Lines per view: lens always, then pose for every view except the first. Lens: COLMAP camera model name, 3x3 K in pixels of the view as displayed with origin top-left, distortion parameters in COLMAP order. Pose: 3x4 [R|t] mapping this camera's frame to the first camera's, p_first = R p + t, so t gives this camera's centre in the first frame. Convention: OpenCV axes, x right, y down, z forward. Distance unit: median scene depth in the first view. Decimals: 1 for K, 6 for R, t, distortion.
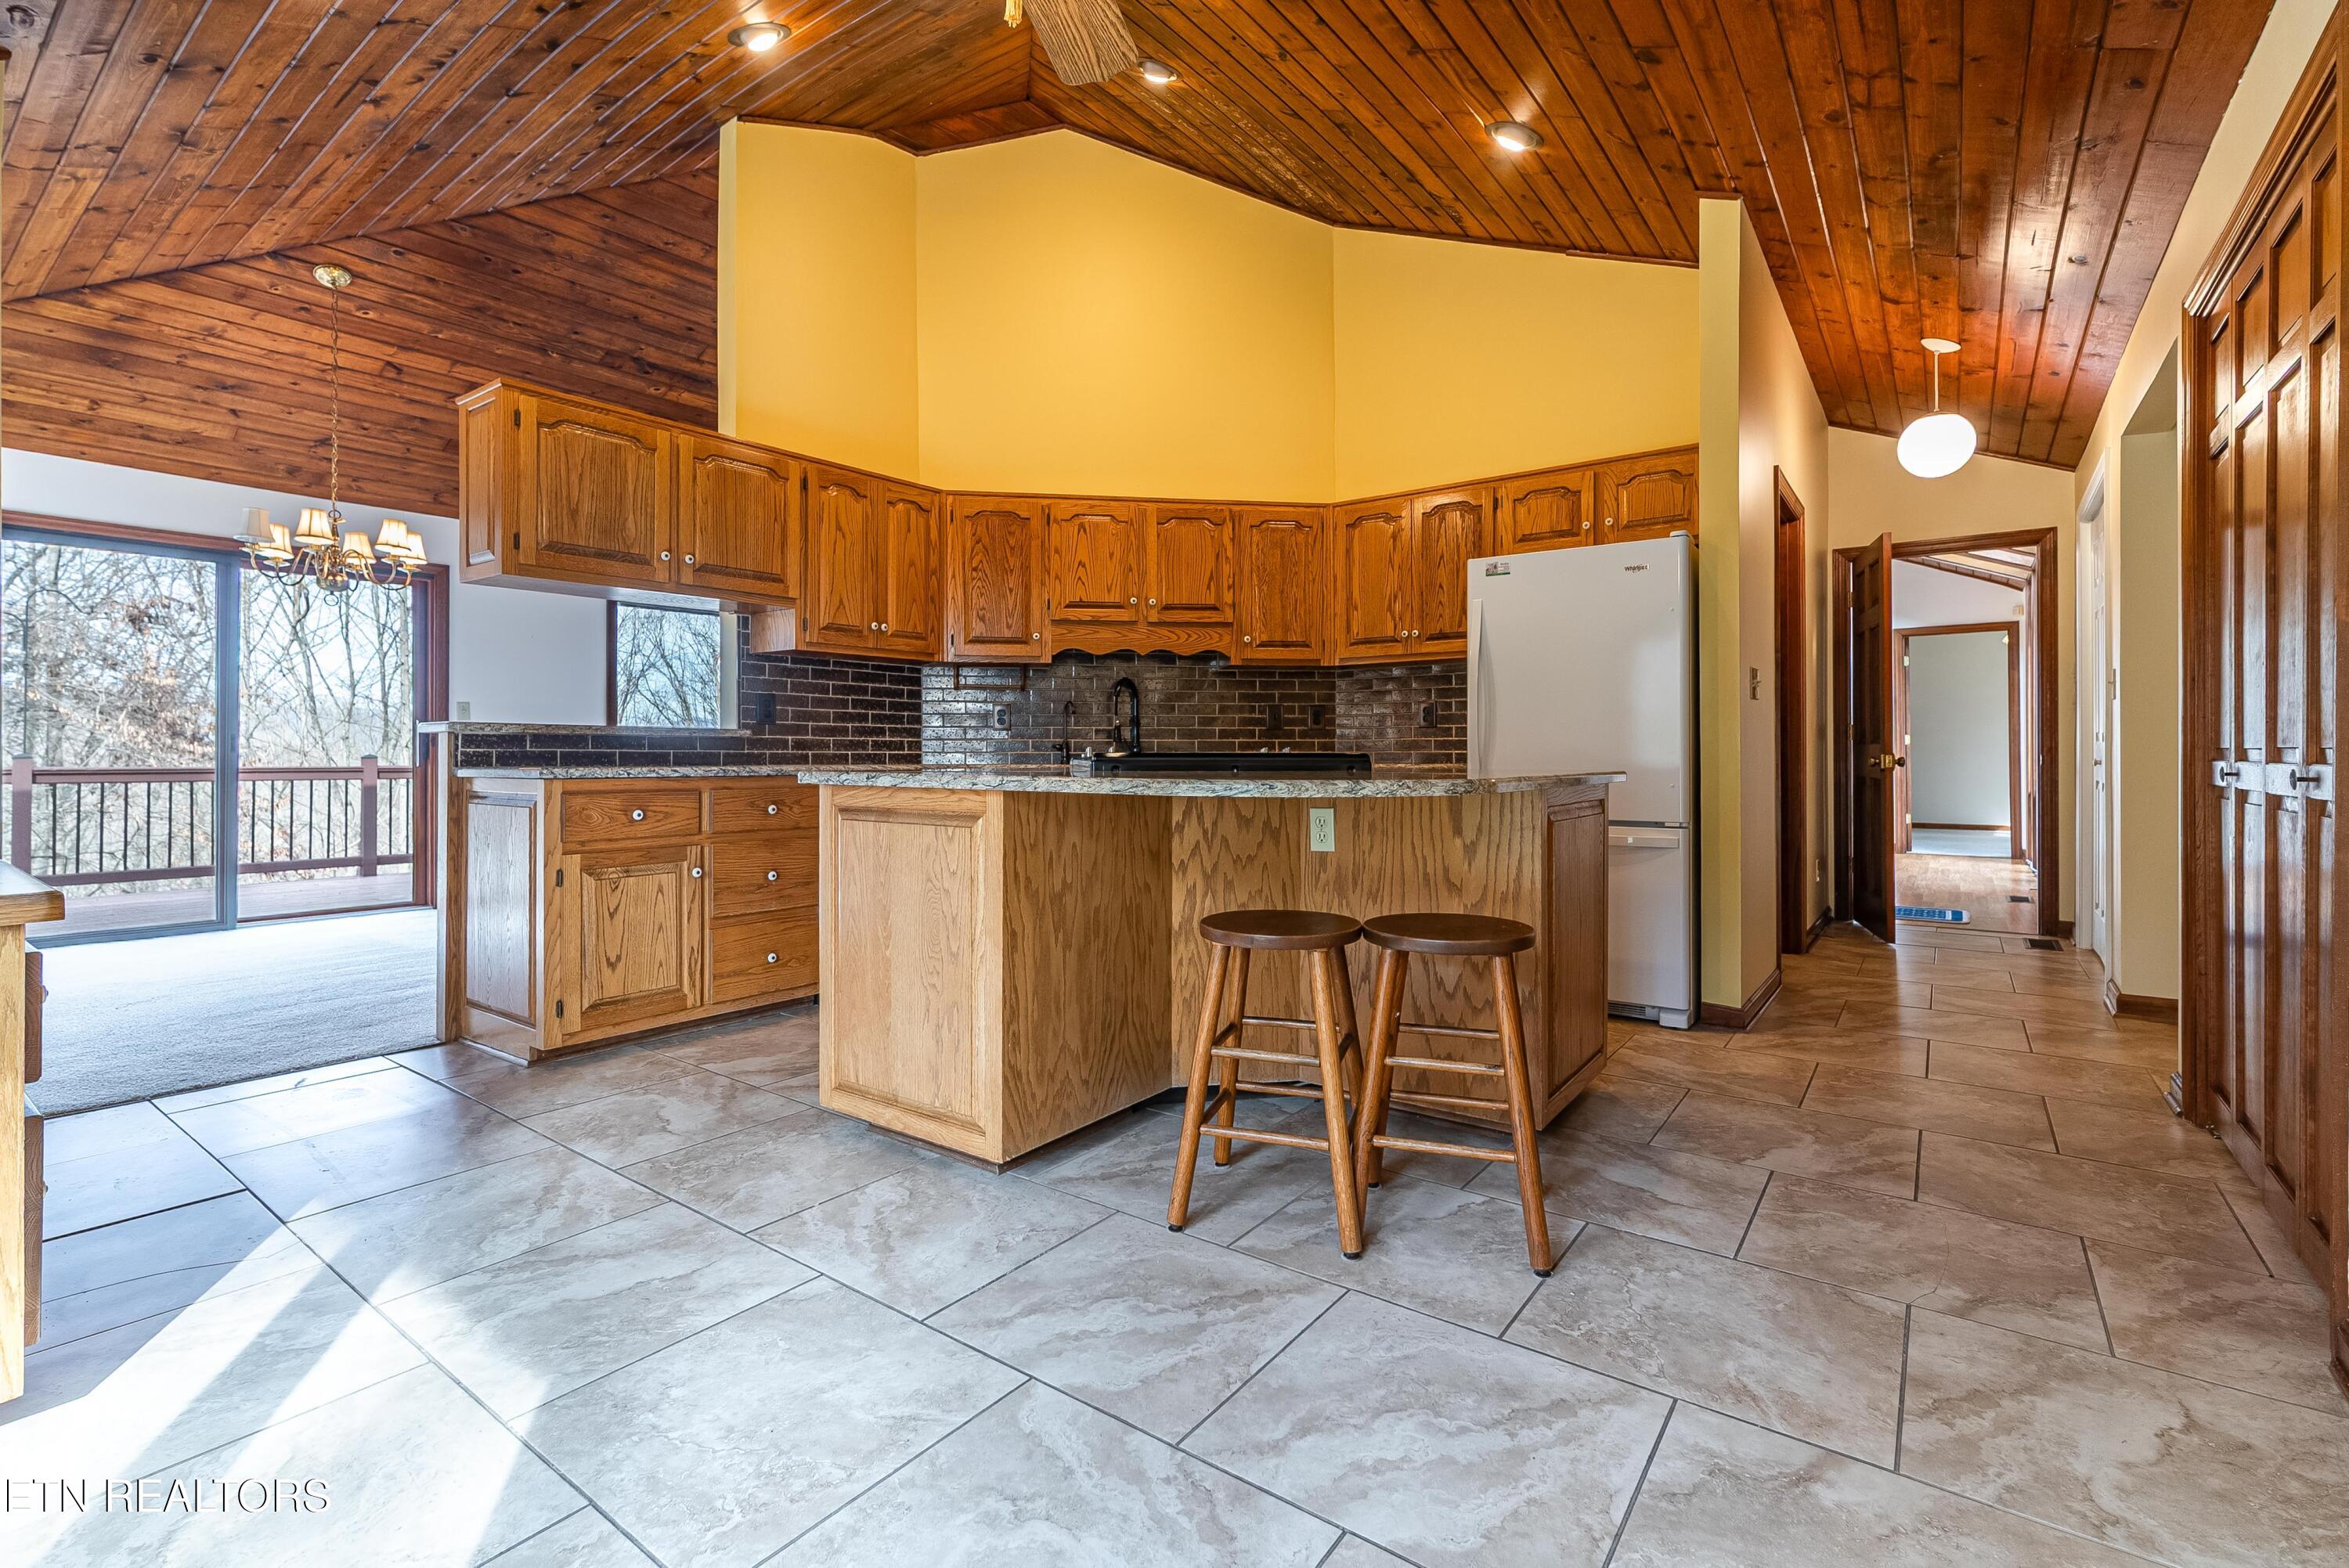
lens RADIAL K [[1069.9, 0, 1165.7], [0, 1069.9, 750.1], [0, 0, 1]] dist [0.004283, 0.000073]
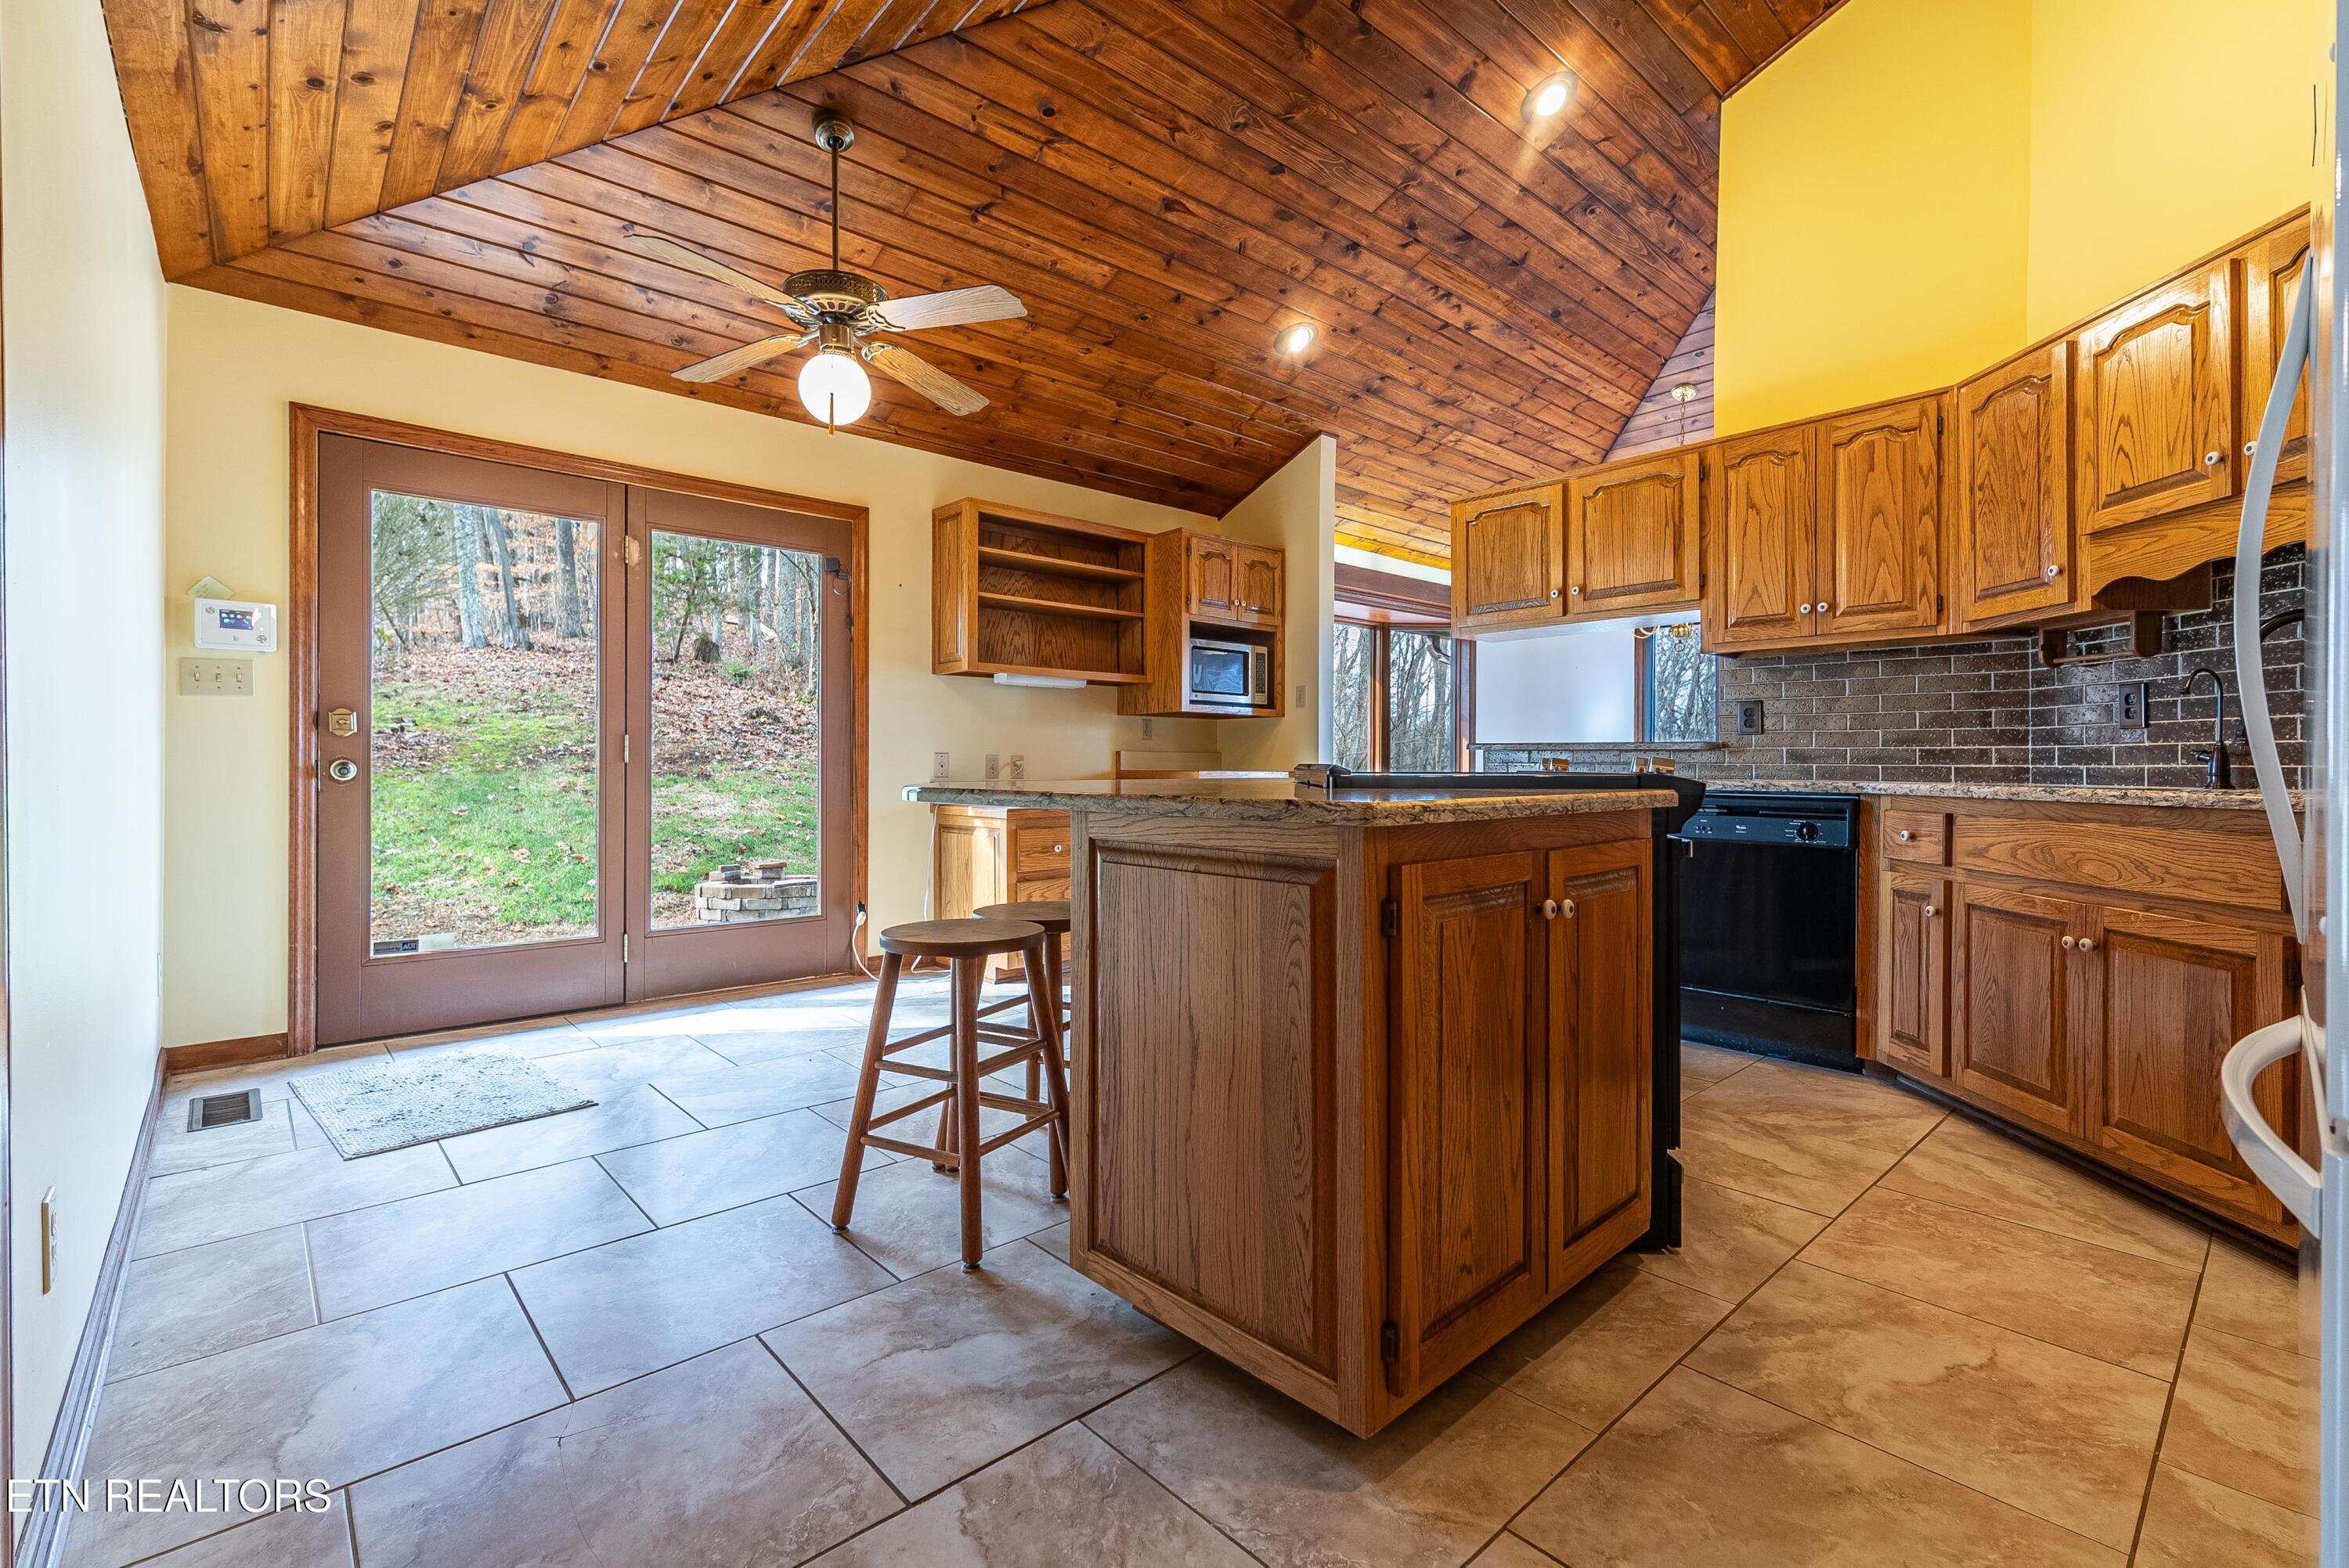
lens RADIAL K [[1069.9, 0, 1184.0], [0, 1069.9, 765.6], [0, 0, 1]] dist [0.004283, 0.000073]
pose [[-0.211017, -0.001852, -0.977481, 1.065229], [-0.001717, 0.999997, -0.001524, 0.007113], [0.977481, 0.001357, -0.211020, 1.236074]]
